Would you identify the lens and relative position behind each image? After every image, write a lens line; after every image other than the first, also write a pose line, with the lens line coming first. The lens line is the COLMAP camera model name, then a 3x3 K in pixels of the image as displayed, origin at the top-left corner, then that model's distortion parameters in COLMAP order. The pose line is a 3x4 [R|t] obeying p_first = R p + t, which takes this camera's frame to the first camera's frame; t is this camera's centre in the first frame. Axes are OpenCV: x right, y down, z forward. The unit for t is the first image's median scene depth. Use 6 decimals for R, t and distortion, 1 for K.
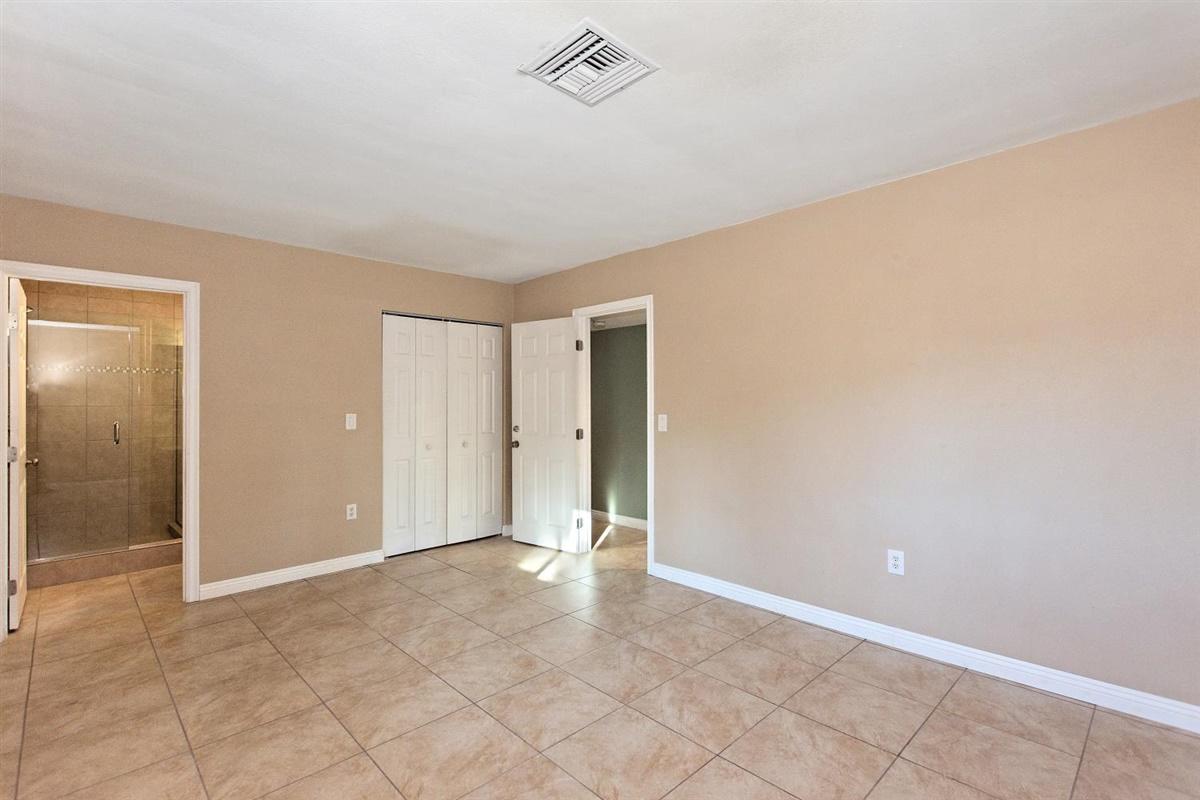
lens RADIAL K [[545.6, 0, 597.4], [0, 545.6, 403.6], [0, 0, 1]] dist [0.008832, -0.004293]
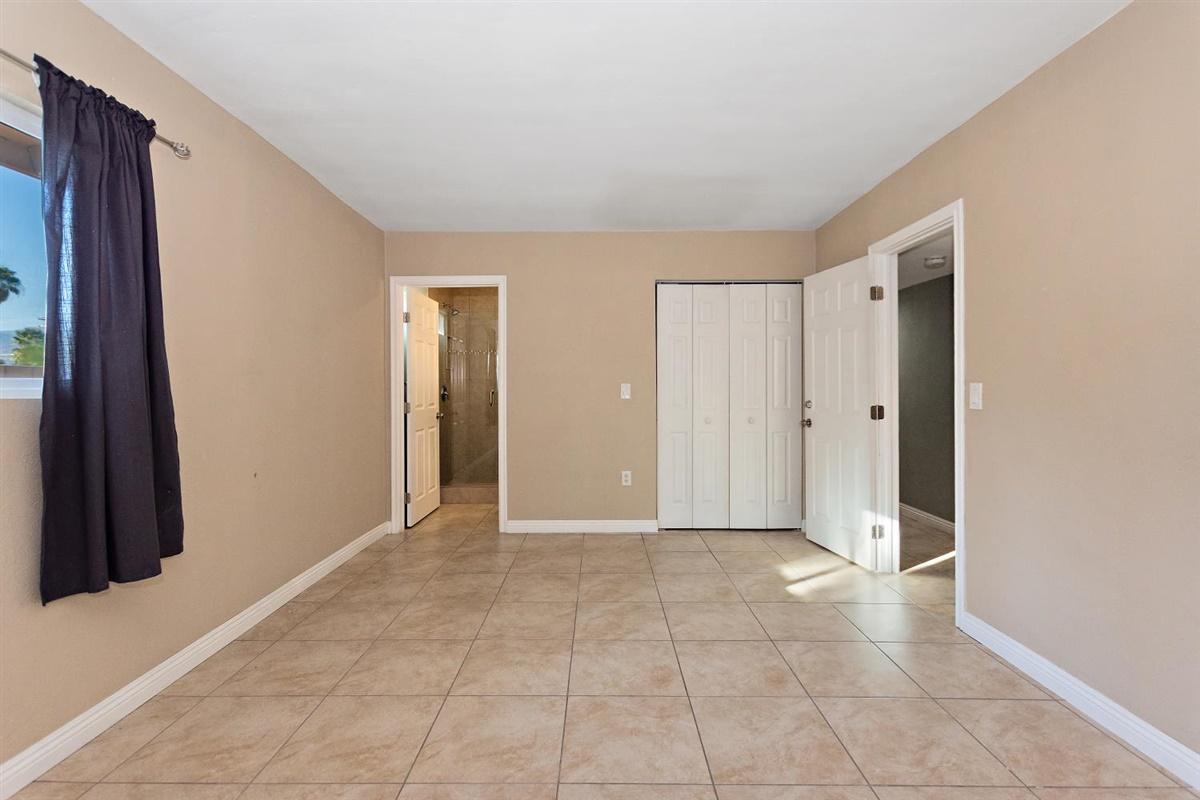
lens RADIAL K [[545.6, 0, 595.7], [0, 545.6, 390.1], [0, 0, 1]] dist [0.008832, -0.004293]
pose [[0.715683, 0.006178, -0.698398, 0.274372], [-0.003229, 0.999979, 0.005536, 0.029136], [0.698418, -0.001707, 0.715688, 0.255261]]
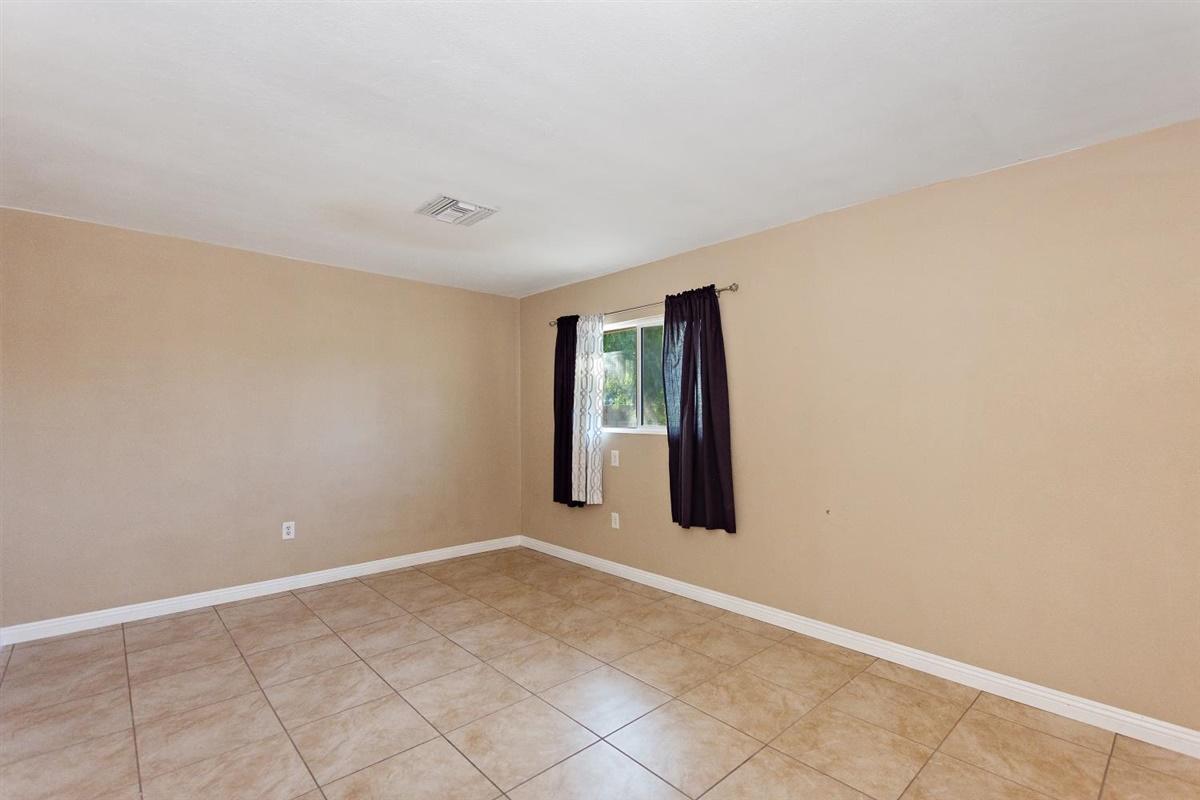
lens RADIAL K [[545.6, 0, 595.6], [0, 545.6, 406.7], [0, 0, 1]] dist [0.008832, -0.004293]
pose [[-0.999529, 0.003500, 0.030498, -0.245760], [0.003286, 0.999970, -0.007061, -0.008832], [-0.030521, -0.006958, -0.999510, 1.340682]]
